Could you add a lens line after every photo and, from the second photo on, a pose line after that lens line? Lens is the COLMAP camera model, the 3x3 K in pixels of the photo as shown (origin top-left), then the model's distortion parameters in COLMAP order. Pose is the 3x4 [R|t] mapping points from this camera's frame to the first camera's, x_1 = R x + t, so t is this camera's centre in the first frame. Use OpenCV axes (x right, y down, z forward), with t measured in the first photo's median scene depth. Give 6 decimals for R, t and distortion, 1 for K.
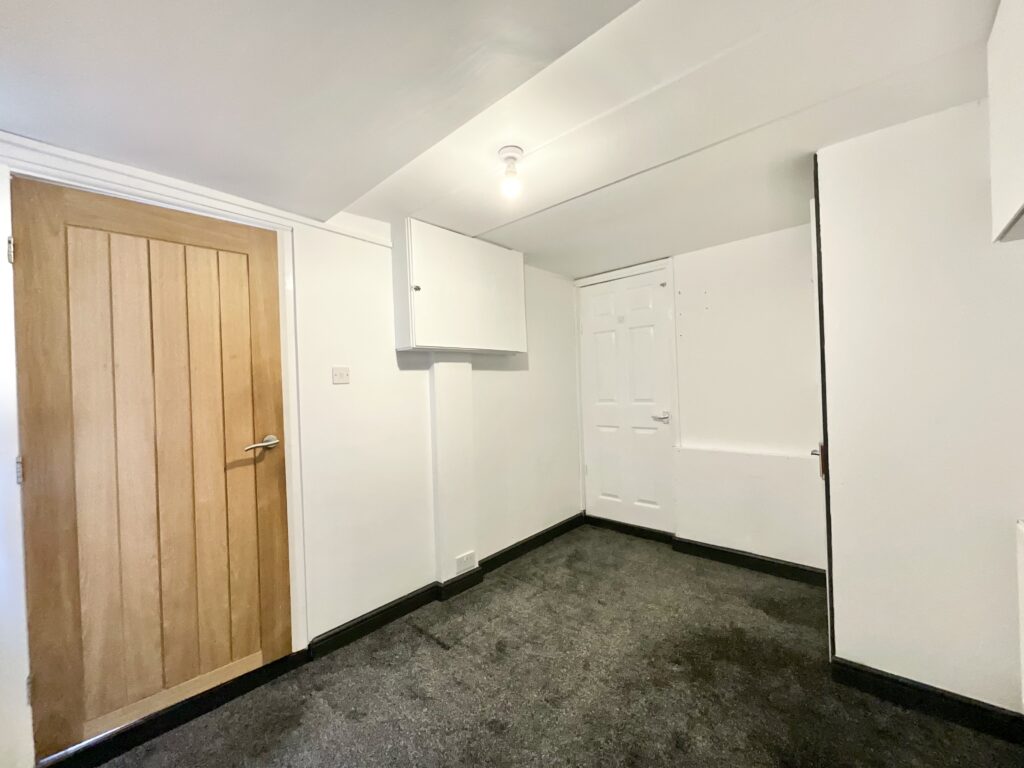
lens RADIAL K [[412.1, 0, 516.6], [0, 412.1, 385.8], [0, 0, 1]] dist [0.002531, 0.000482]
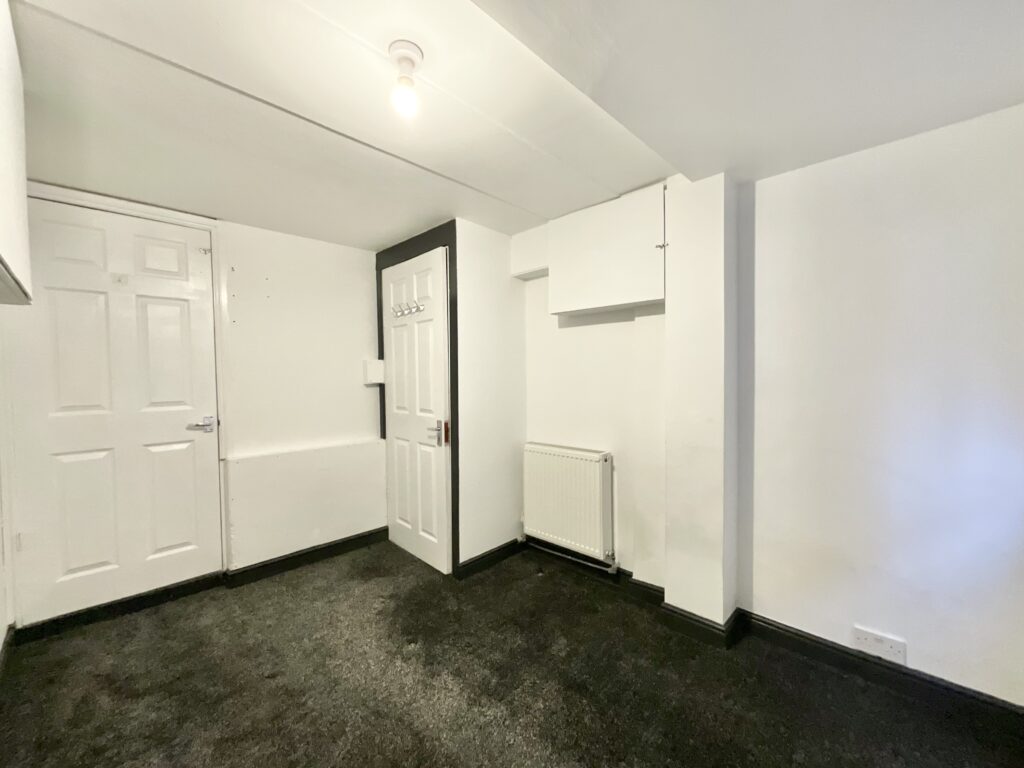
lens RADIAL K [[417.4, 0, 495.7], [0, 417.4, 386.4], [0, 0, 1]] dist [-0.000875, -0.000036]
pose [[0.048291, 0.012799, 0.998751, -0.437290], [0.013619, 0.999817, -0.013471, 0.027554], [-0.998740, 0.014253, 0.048108, 0.480416]]
